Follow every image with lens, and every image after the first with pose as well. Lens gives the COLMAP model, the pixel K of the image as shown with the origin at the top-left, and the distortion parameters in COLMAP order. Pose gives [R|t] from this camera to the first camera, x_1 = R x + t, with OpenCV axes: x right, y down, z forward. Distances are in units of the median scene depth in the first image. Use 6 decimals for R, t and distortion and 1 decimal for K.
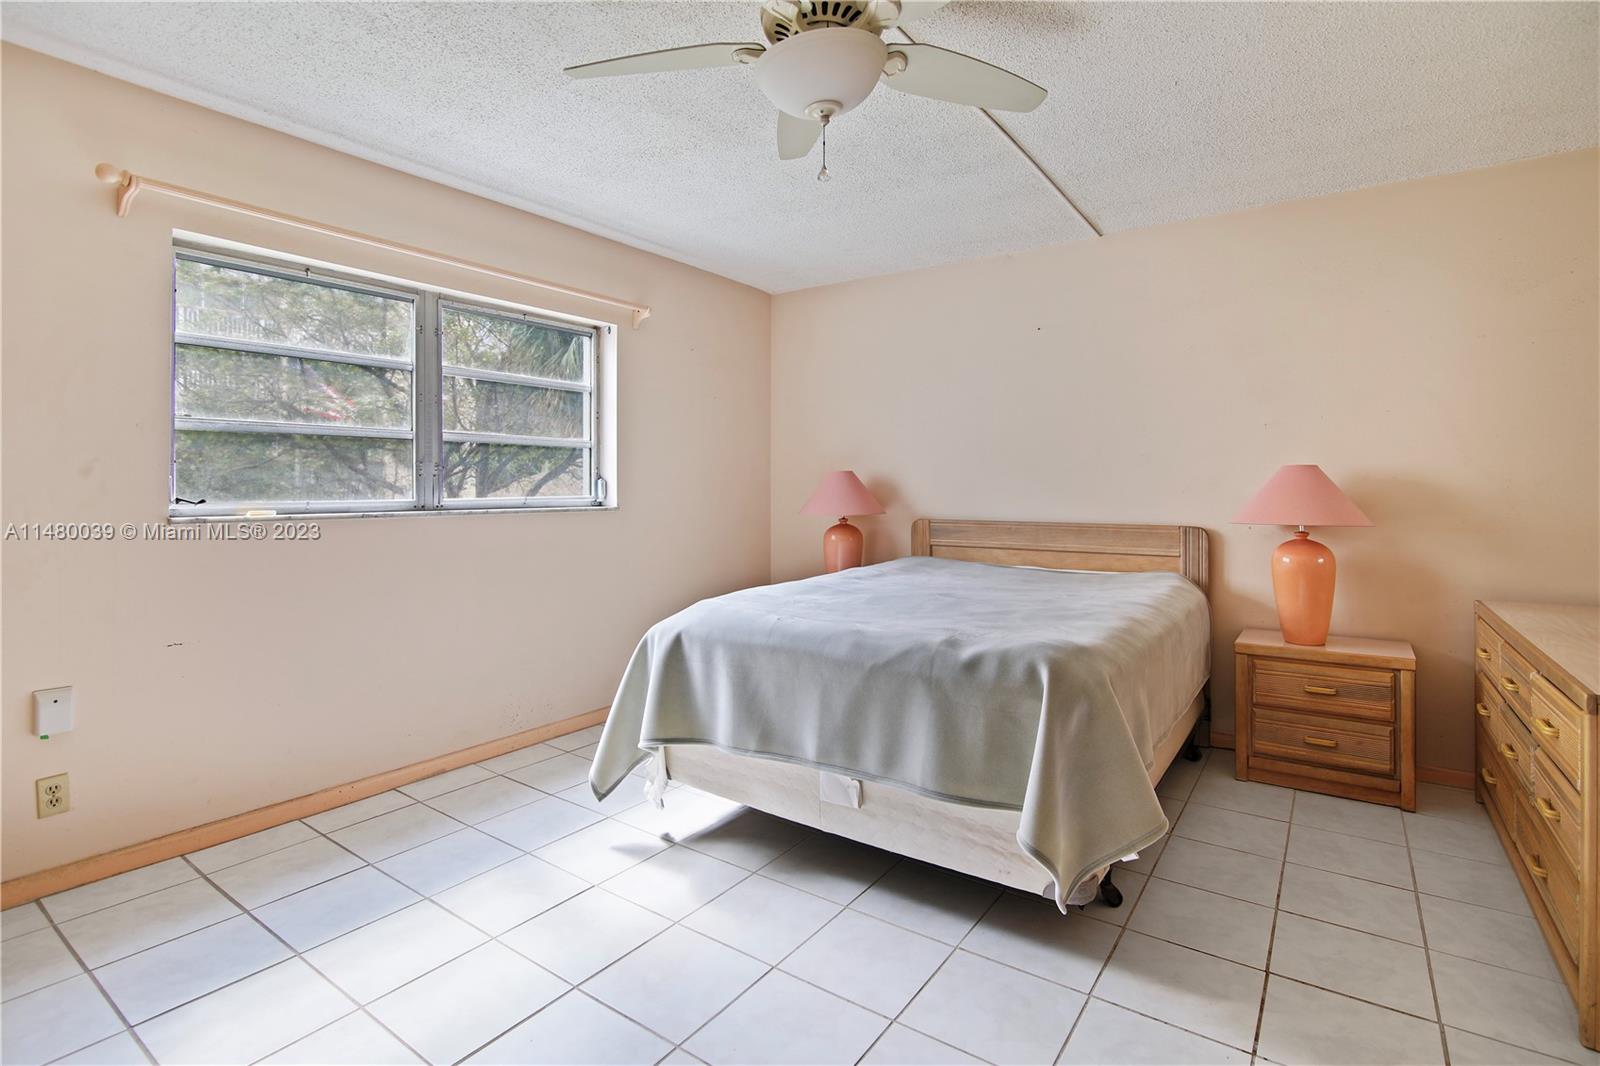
lens RADIAL K [[763.0, 0, 795.1], [0, 763.0, 485.1], [0, 0, 1]] dist [-0.000515, 0.000415]
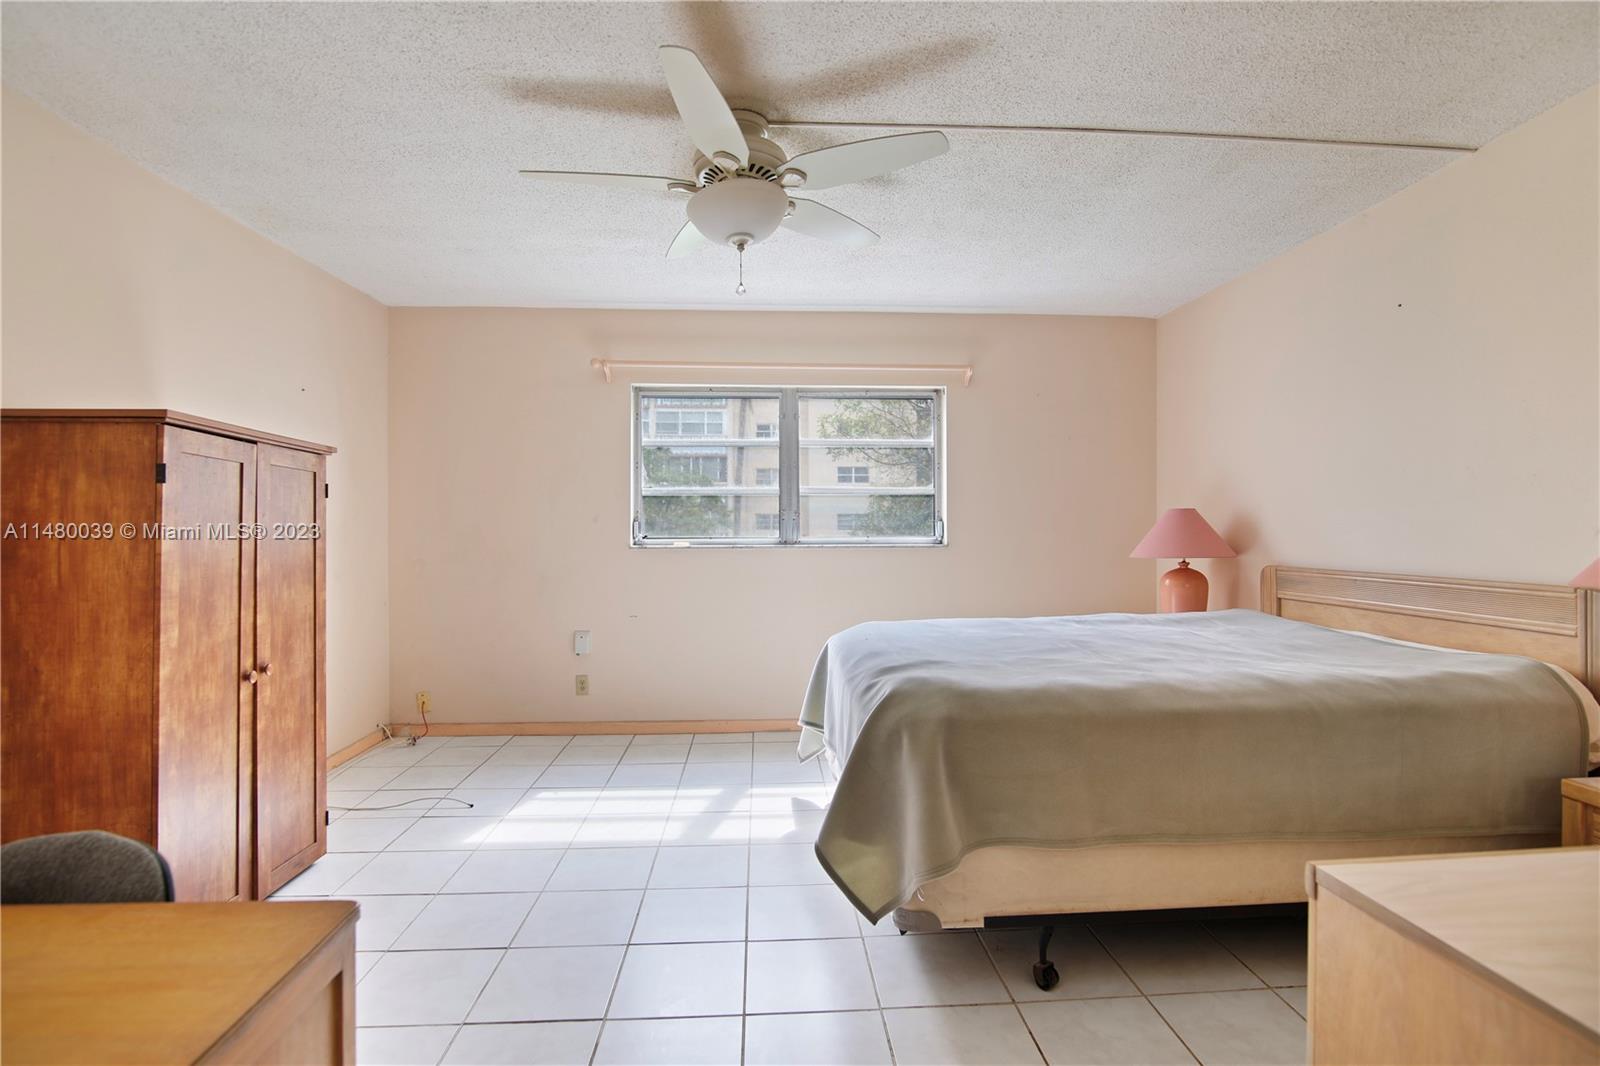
lens RADIAL K [[747.0, 0, 796.7], [0, 747.0, 519.5], [0, 0, 1]] dist [-0.001630, 0.000036]
pose [[0.637150, -0.011826, -0.770649, 0.580866], [0.003359, 0.999915, -0.012566, 0.004765], [0.770733, 0.005418, 0.637136, 0.133846]]
